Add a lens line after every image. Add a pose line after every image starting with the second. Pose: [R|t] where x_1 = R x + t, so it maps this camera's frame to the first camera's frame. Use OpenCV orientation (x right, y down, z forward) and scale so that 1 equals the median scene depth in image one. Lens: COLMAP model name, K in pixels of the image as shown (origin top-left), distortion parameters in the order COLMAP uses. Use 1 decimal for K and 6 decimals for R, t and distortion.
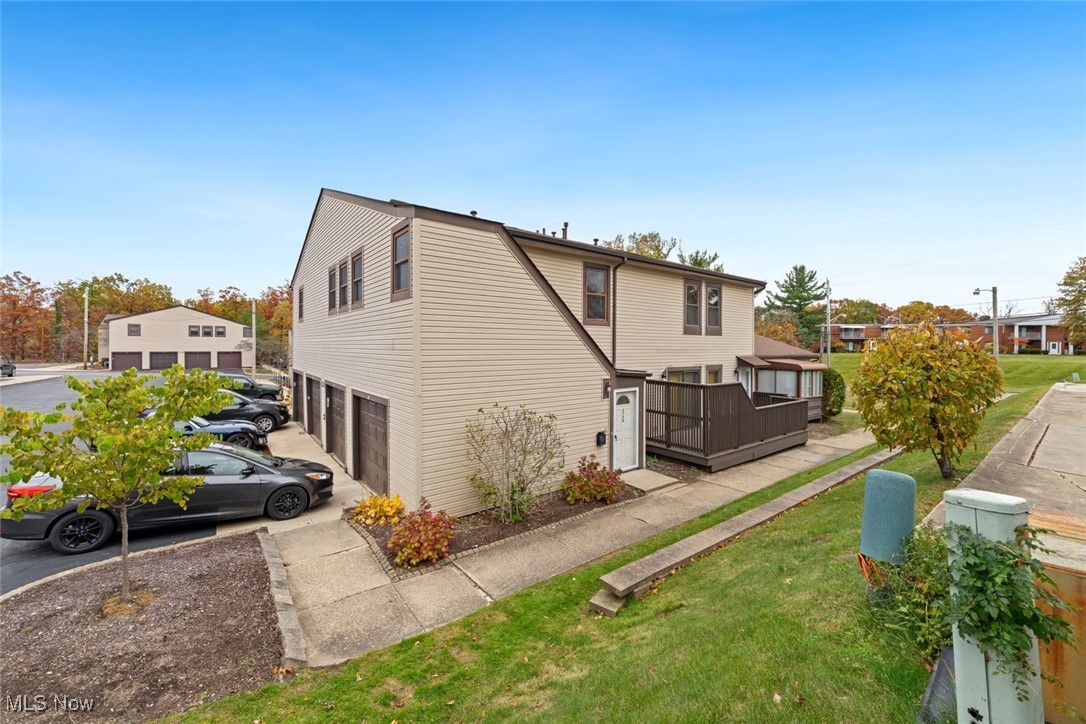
lens RADIAL K [[423.4, 0, 541.1], [0, 423.4, 352.0], [0, 0, 1]] dist [0.003555, 0.000051]
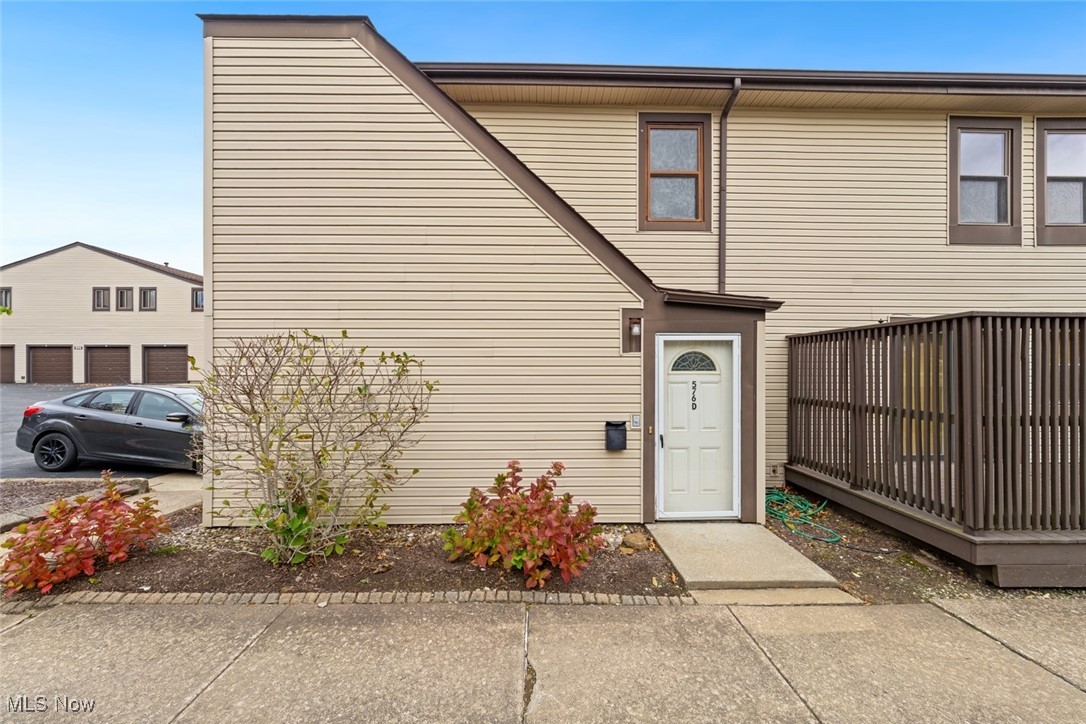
lens RADIAL K [[373.6, 0, 542.0], [0, 373.6, 371.4], [0, 0, 1]] dist [-0.002708, -0.000047]
pose [[0.802413, -0.003496, -0.596759, 0.302143], [-0.005316, 0.999901, -0.013006, 0.130621], [0.596746, 0.013609, 0.802315, 0.584783]]
